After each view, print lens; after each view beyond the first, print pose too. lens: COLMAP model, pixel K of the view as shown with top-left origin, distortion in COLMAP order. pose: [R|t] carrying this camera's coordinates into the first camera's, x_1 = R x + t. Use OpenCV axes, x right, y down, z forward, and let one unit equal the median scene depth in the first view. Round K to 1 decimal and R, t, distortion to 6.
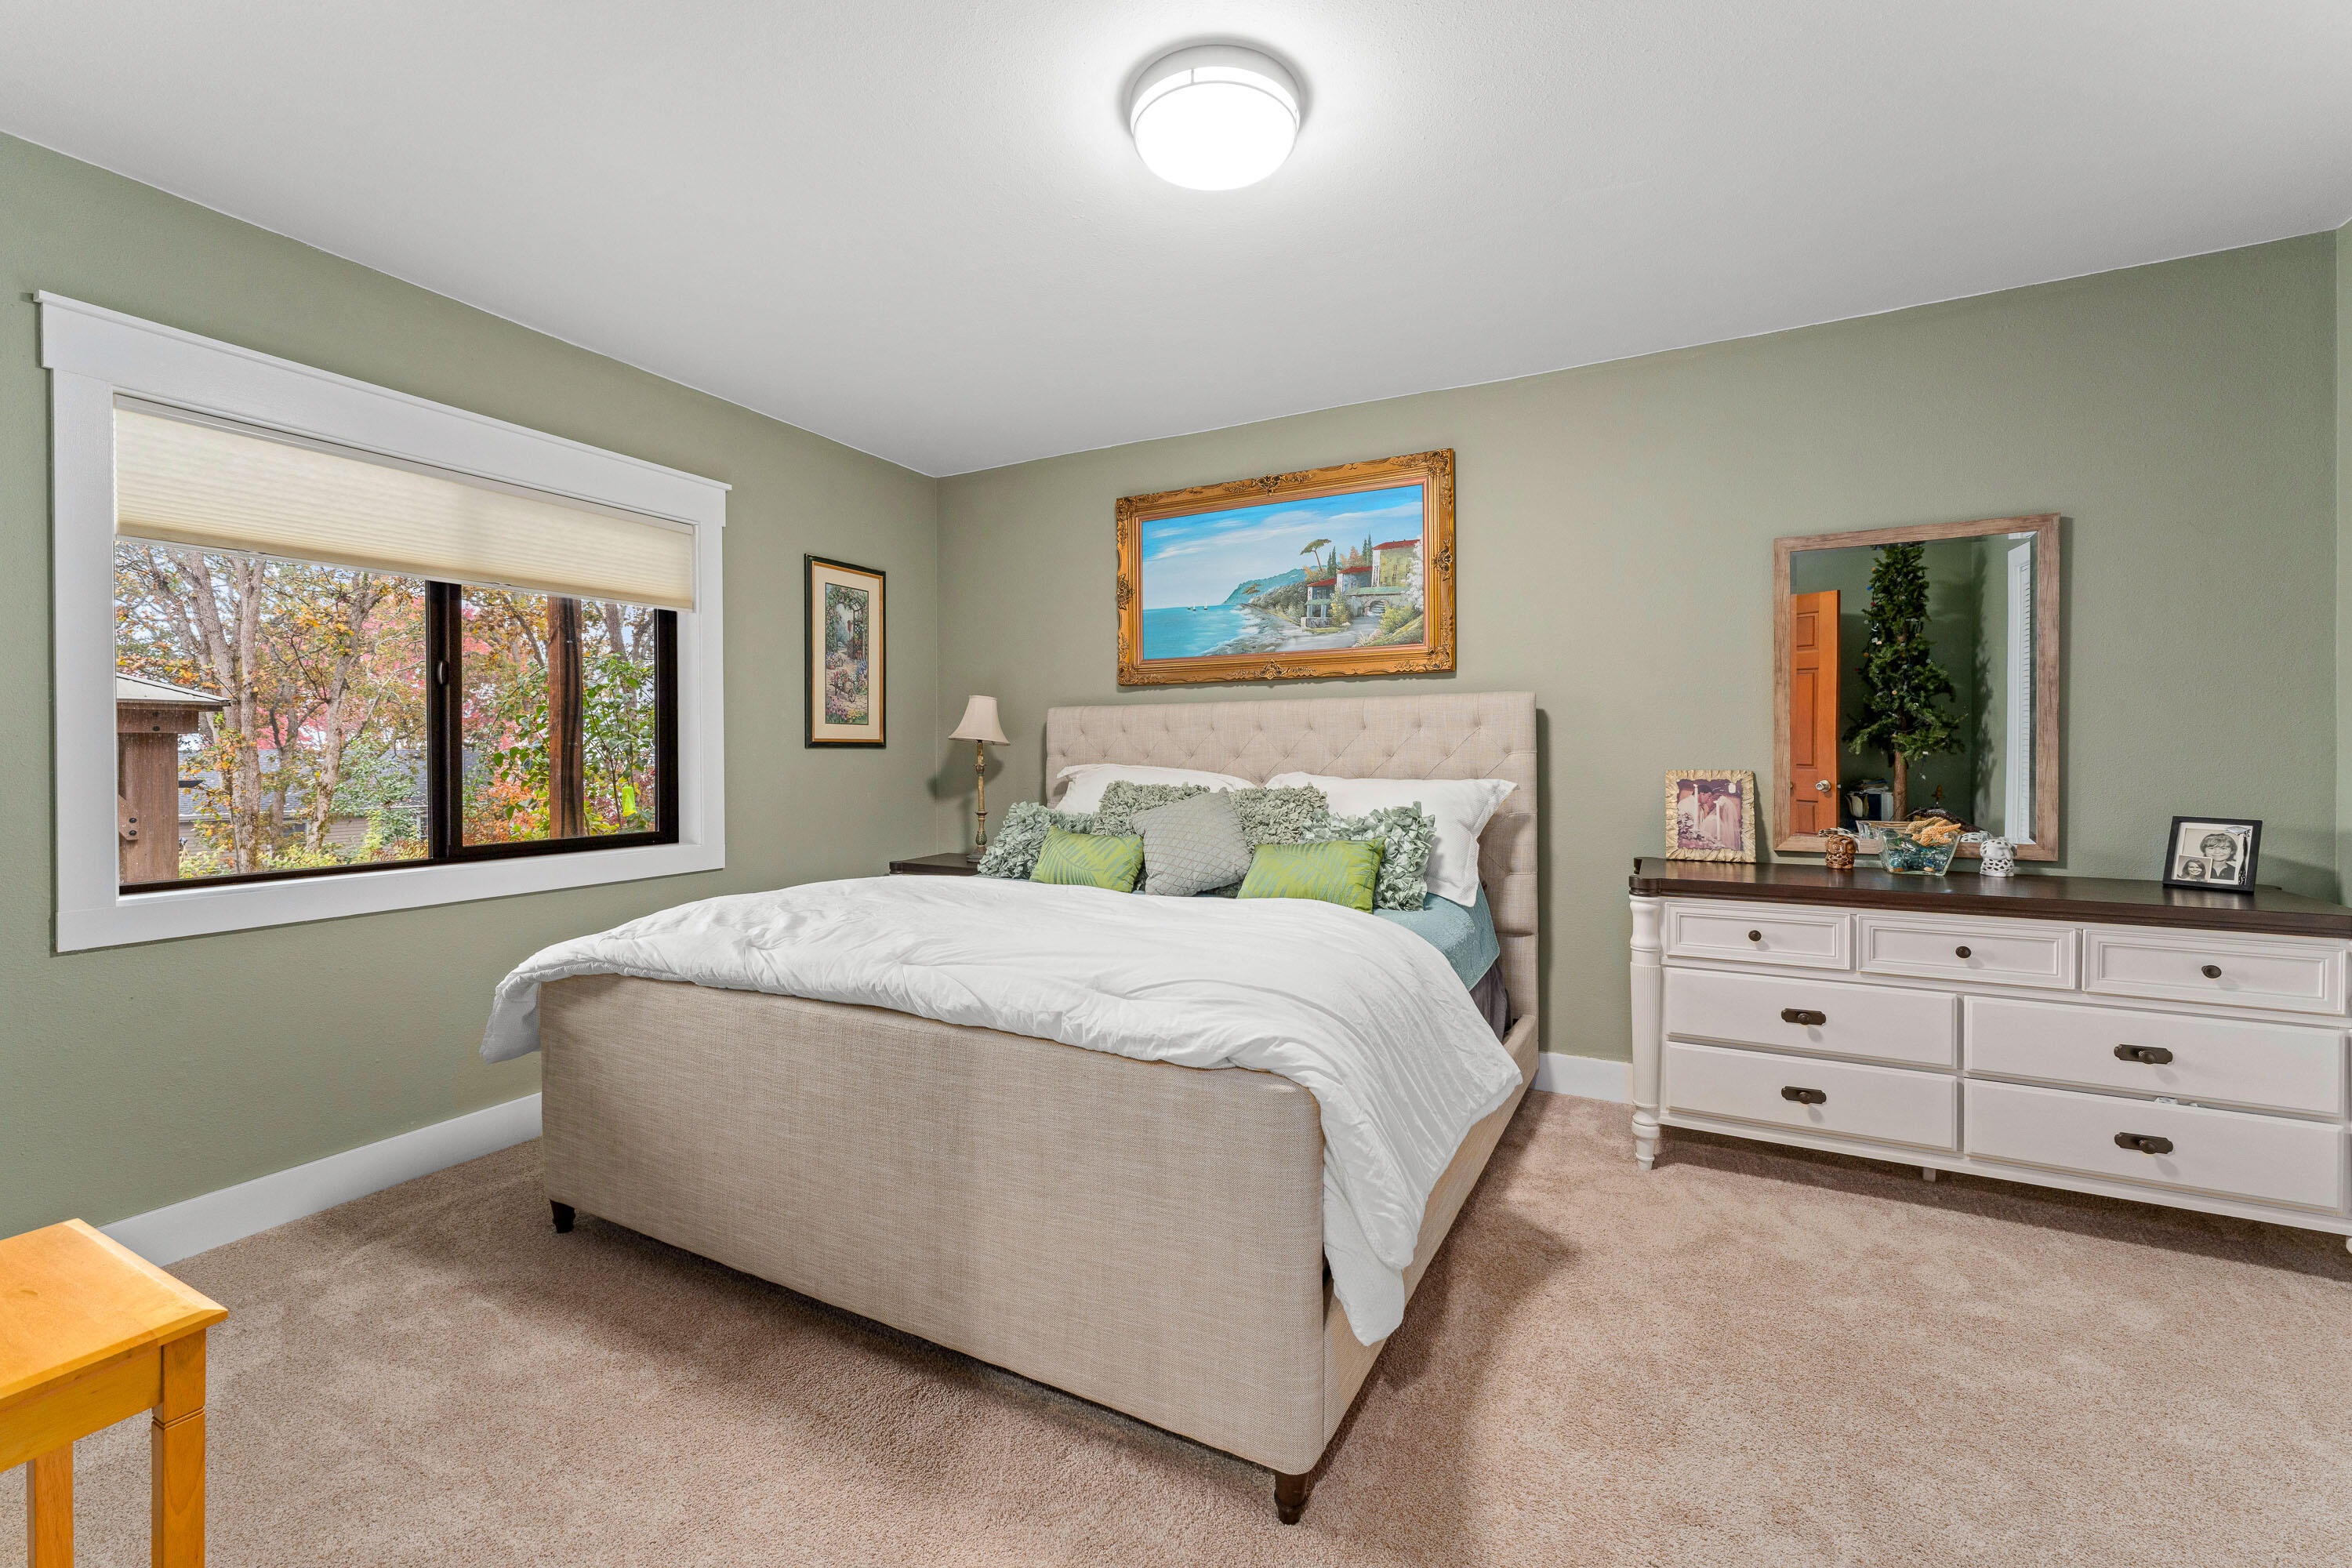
lens RADIAL K [[949.4, 0, 1172.9], [0, 949.4, 774.5], [0, 0, 1]] dist [0.000950, -0.000283]
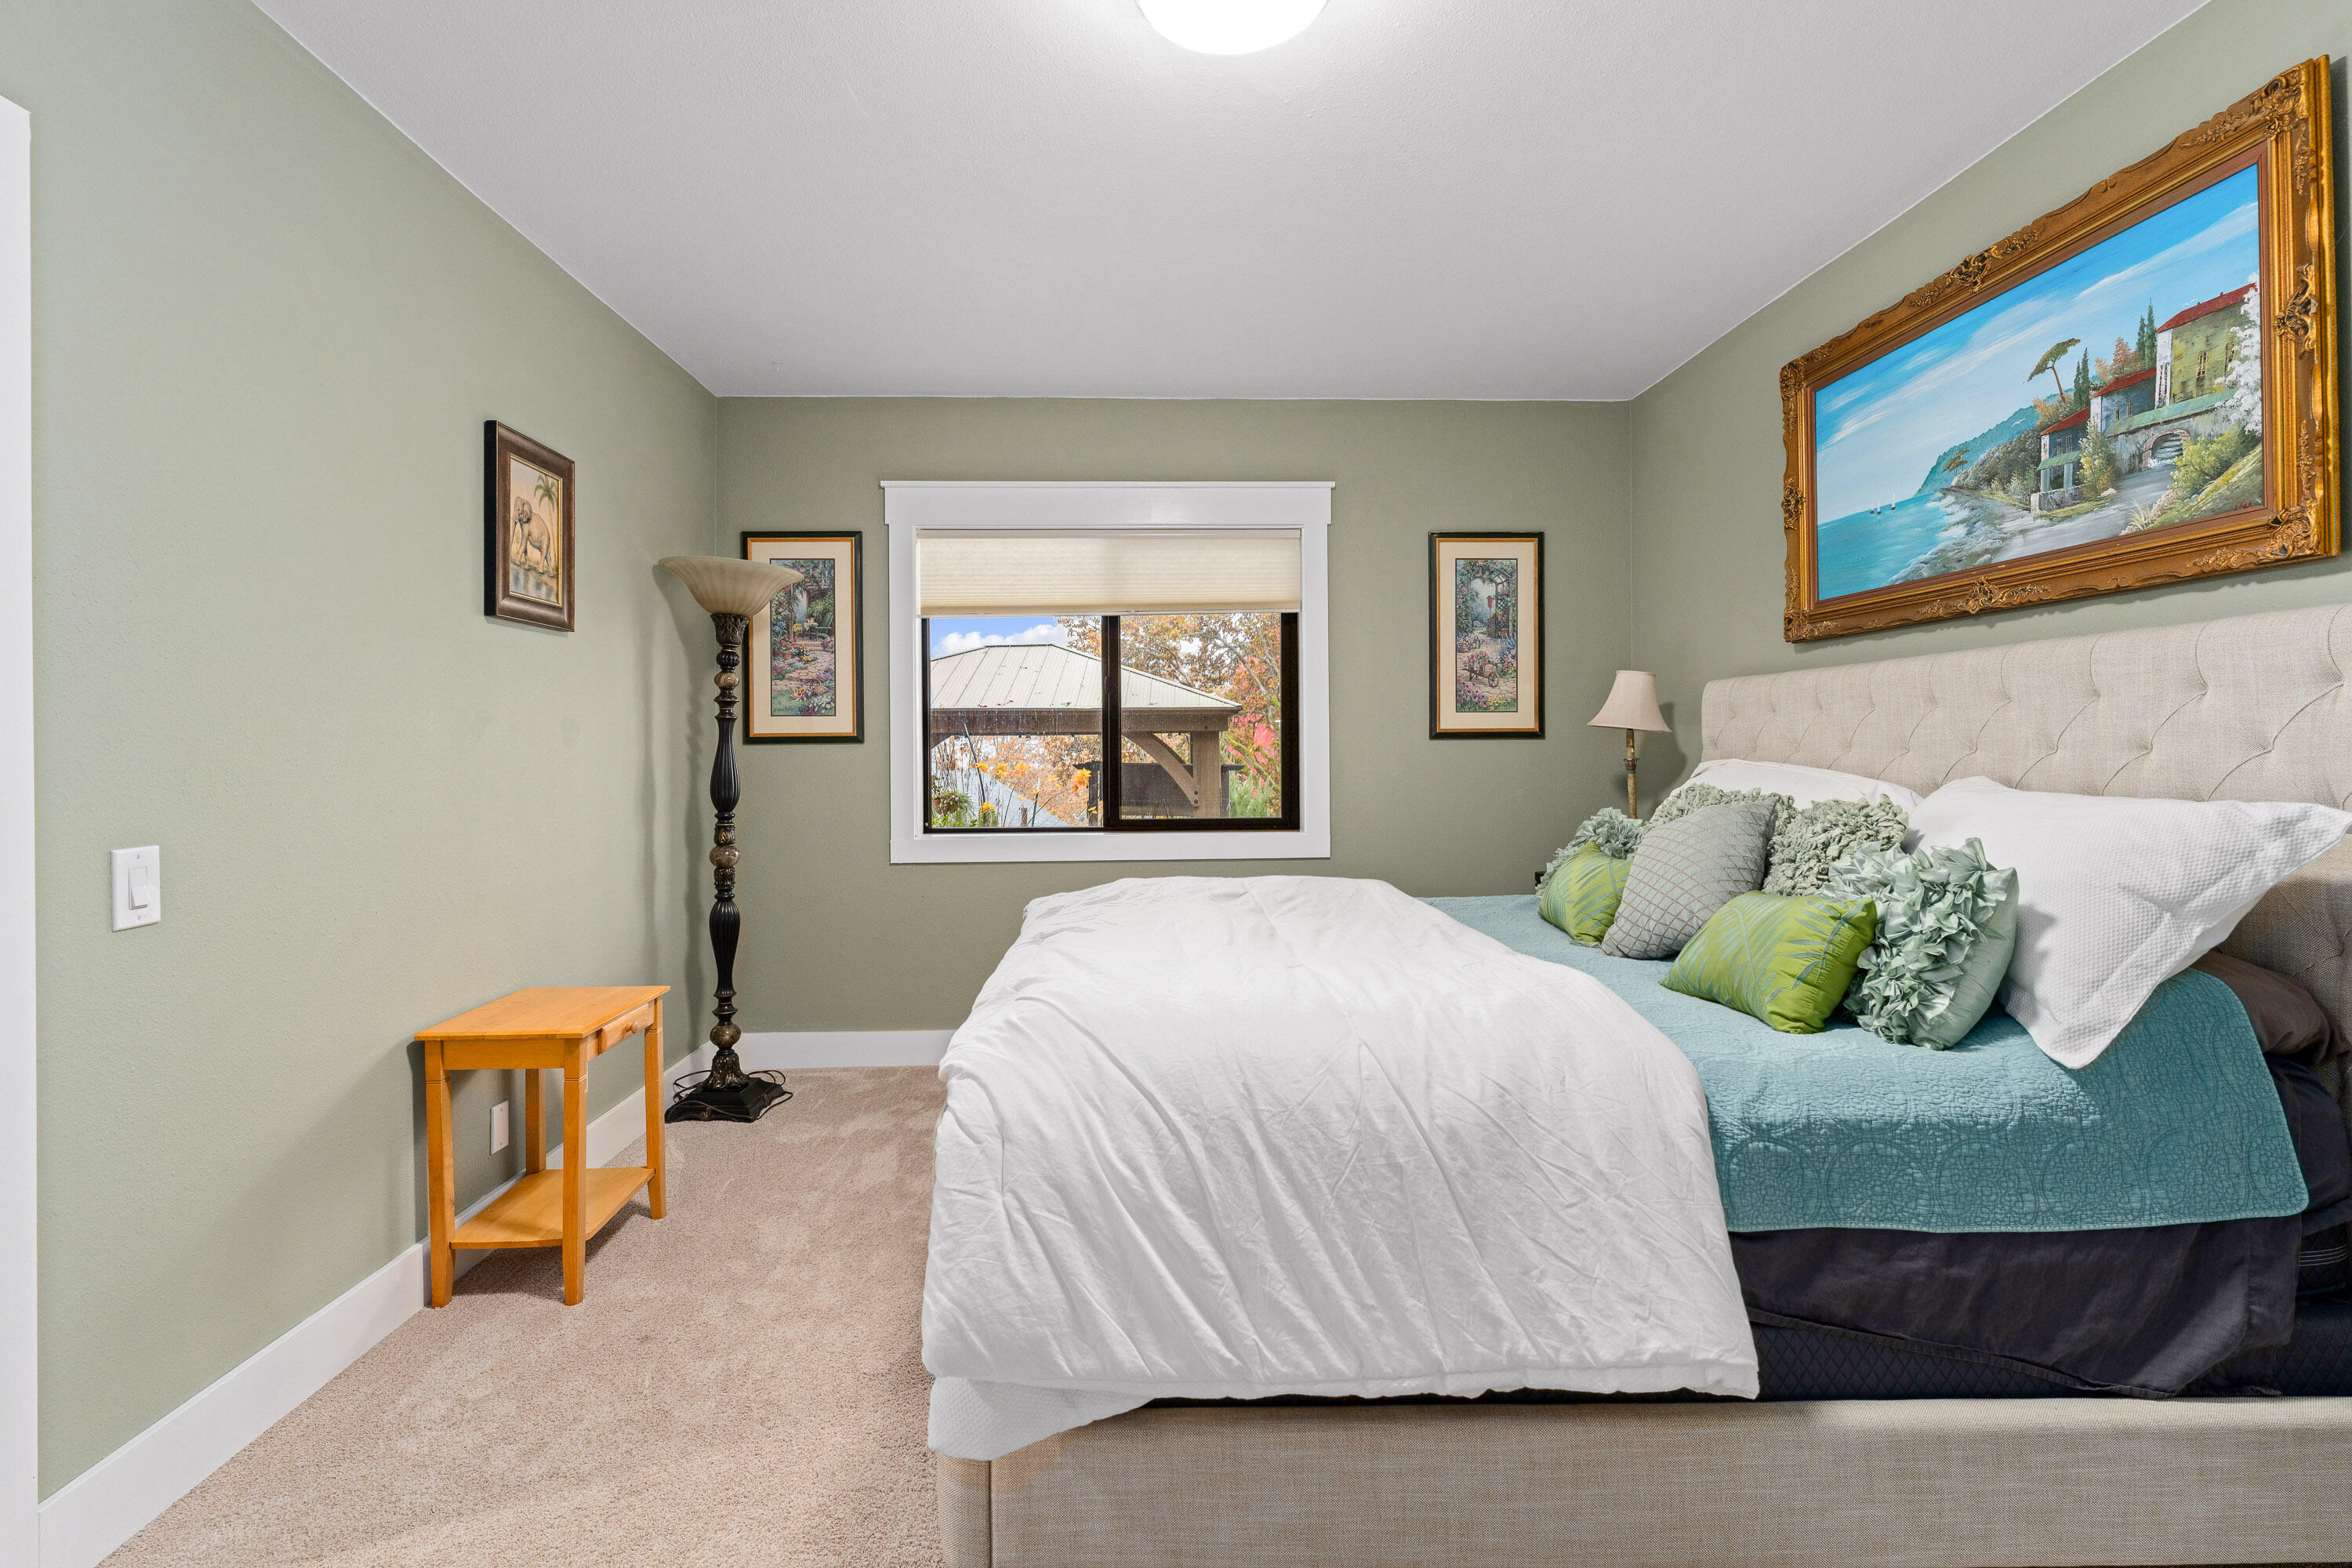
lens RADIAL K [[1094.0, 0, 1177.7], [0, 1094.0, 751.2], [0, 0, 1]] dist [0.000123, -0.000604]
pose [[0.487941, 0.003285, -0.872870, 0.447031], [-0.016755, 0.999844, -0.005604, -0.006425], [0.872716, 0.017359, 0.487920, 0.269992]]
